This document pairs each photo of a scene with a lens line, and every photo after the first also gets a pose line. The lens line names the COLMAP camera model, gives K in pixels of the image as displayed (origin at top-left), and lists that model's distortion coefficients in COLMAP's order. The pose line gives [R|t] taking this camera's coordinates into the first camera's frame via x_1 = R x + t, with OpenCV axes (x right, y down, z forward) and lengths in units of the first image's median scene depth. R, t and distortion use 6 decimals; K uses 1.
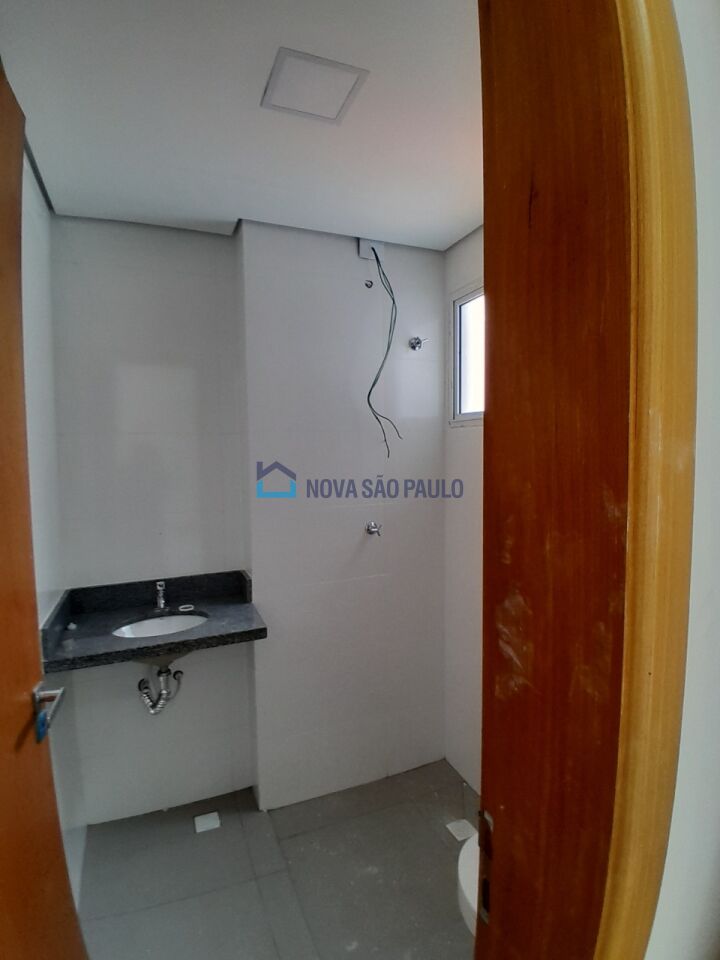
lens RADIAL K [[479.5, 0, 354.9], [0, 479.5, 482.0], [0, 0, 1]] dist [-0.002304, -0.038476]
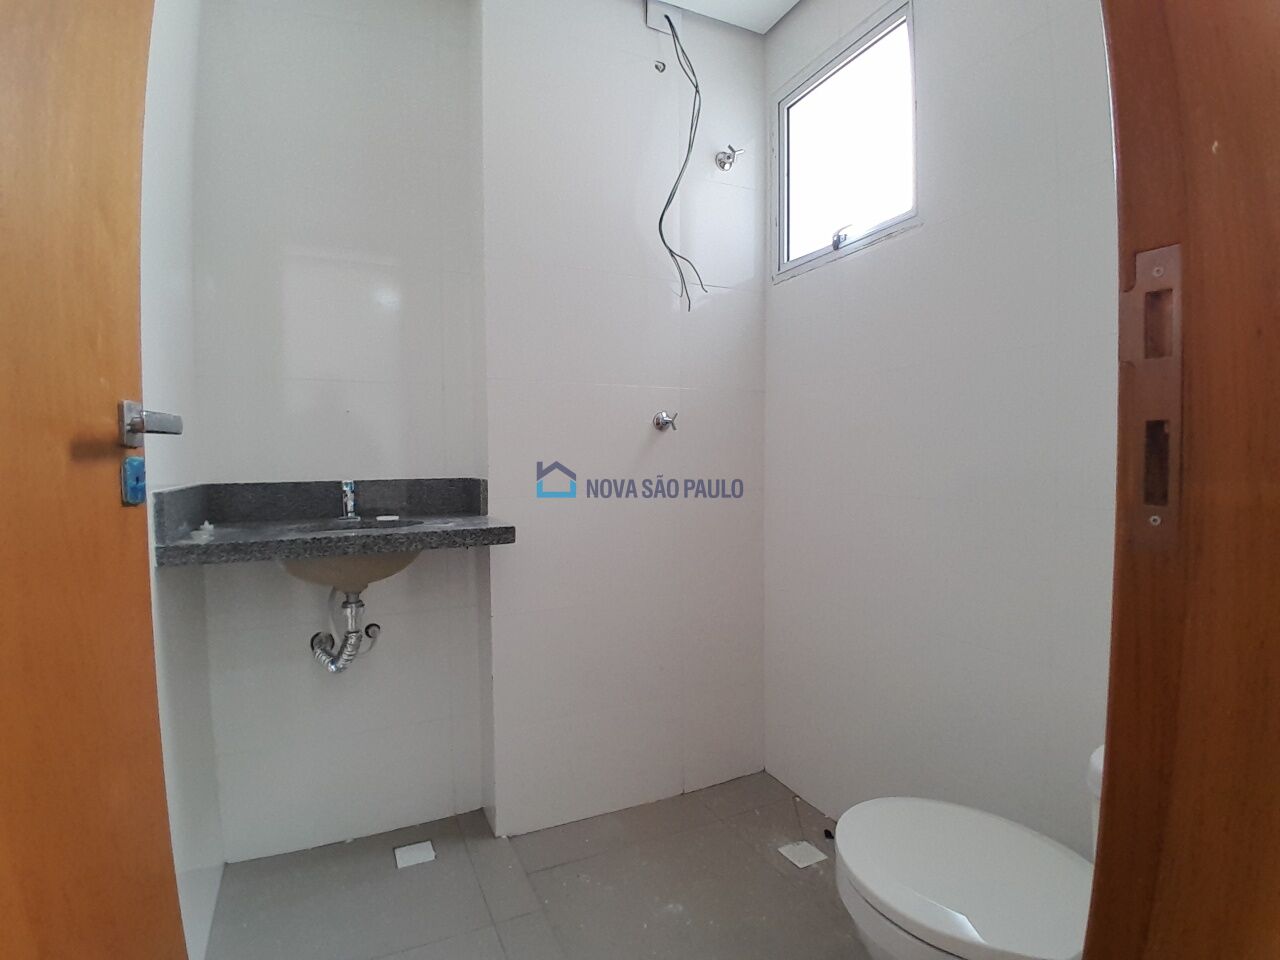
lens RADIAL K [[639.3, 0, 640.9], [0, 639.3, 473.5], [0, 0, 1]] dist [-0.002304, -0.038476]
pose [[0.998492, 0.002572, 0.054840, -0.049321], [-0.001428, 0.999781, -0.020891, 0.203163], [-0.054882, 0.020781, 0.998277, 0.096985]]
